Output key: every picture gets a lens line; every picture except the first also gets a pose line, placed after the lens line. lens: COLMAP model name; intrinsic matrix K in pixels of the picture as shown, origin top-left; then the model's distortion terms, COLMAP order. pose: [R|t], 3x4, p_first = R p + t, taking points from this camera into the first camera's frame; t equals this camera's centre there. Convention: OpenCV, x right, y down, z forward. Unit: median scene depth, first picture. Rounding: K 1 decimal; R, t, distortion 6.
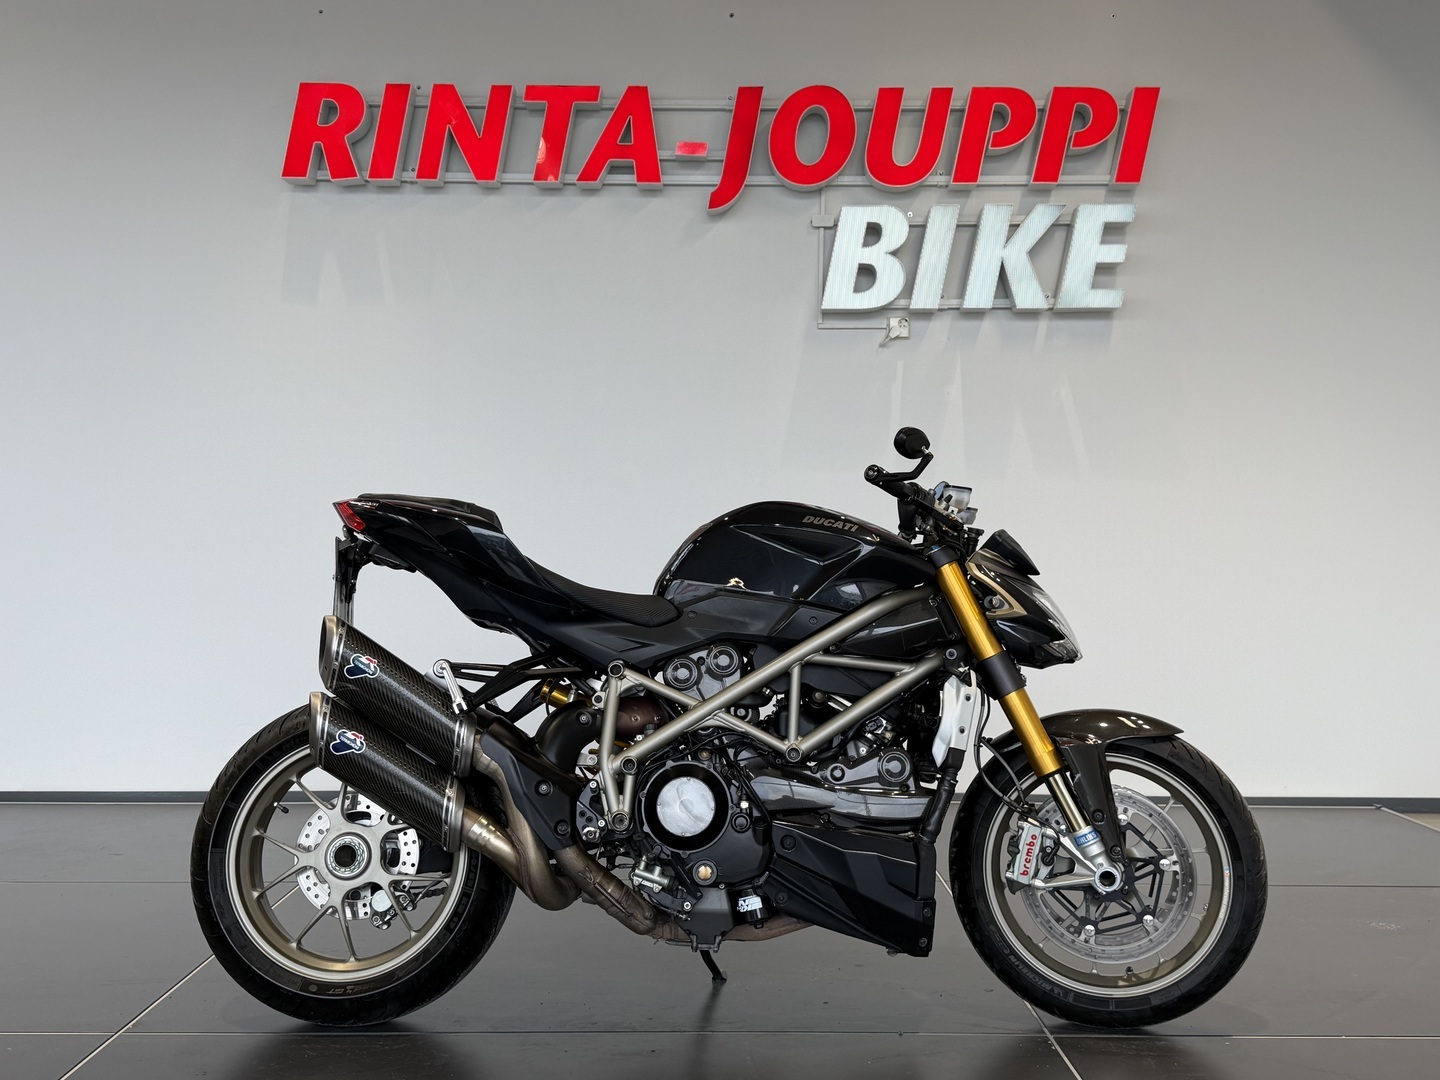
lens RADIAL K [[1420.9, 0, 720.0], [0, 1420.9, 540.0], [0, 0, 1]] dist [0.166960, -0.369949]
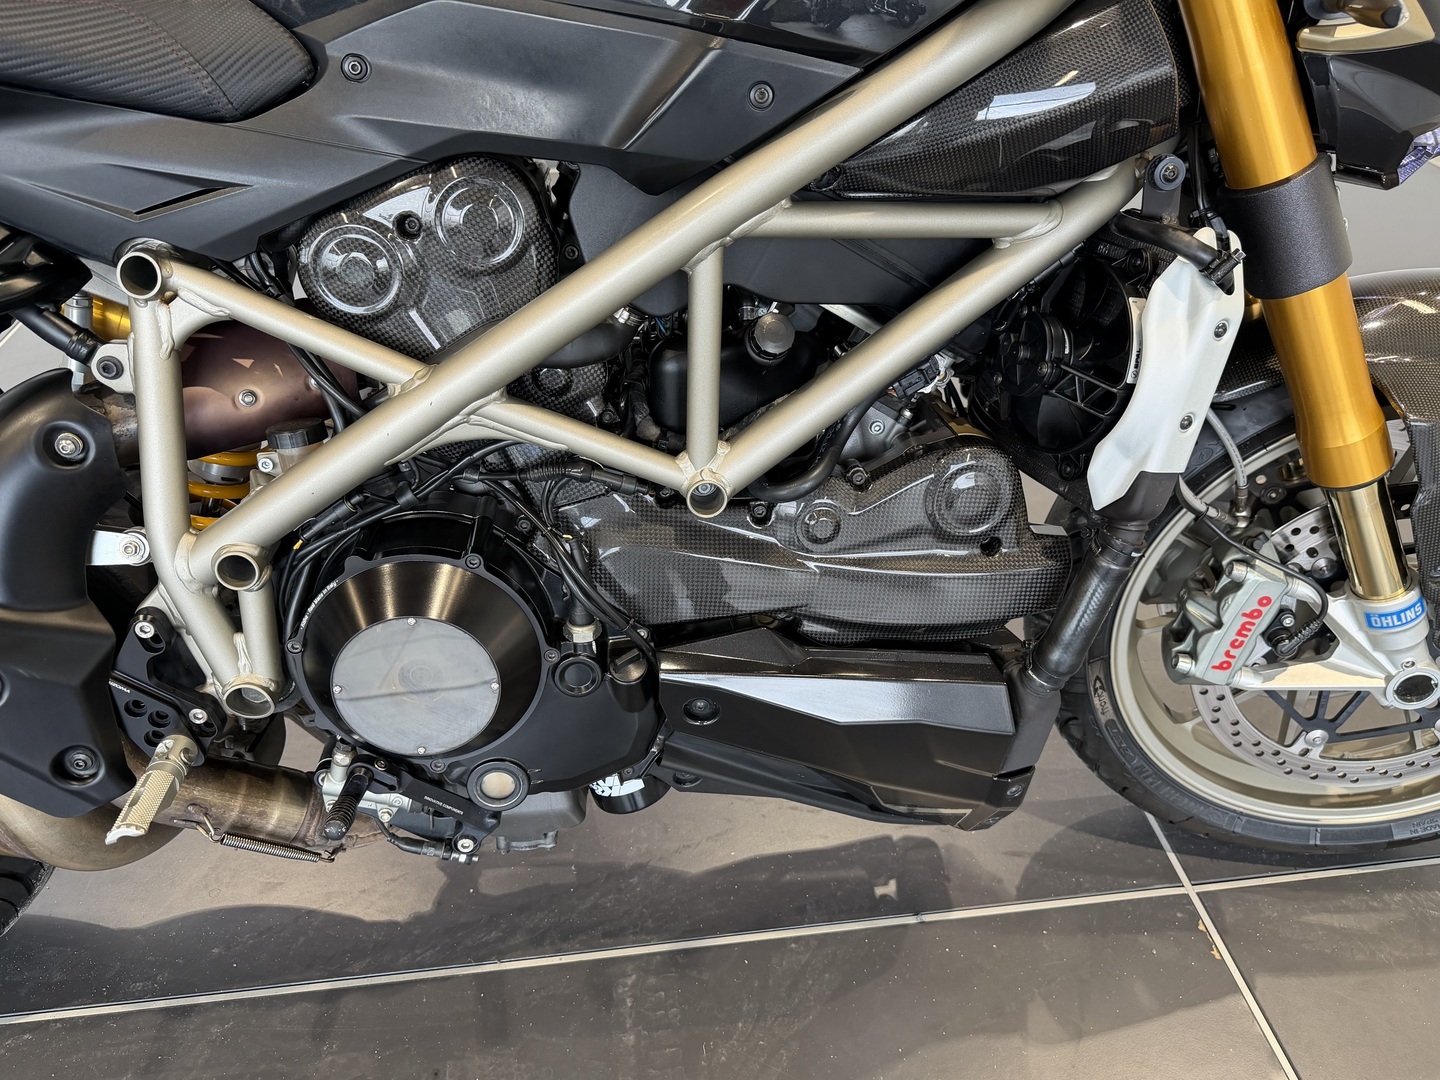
lens RADIAL K [[1056.9, 0, 720.0], [0, 1056.9, 540.0], [0, 0, 1]] dist [0.053668, -0.100449]
pose [[0.993431, -0.082380, 0.079426, 0.032728], [0.018606, 0.801128, 0.598204, -0.001478], [-0.112911, -0.592796, 0.797398, 0.774407]]
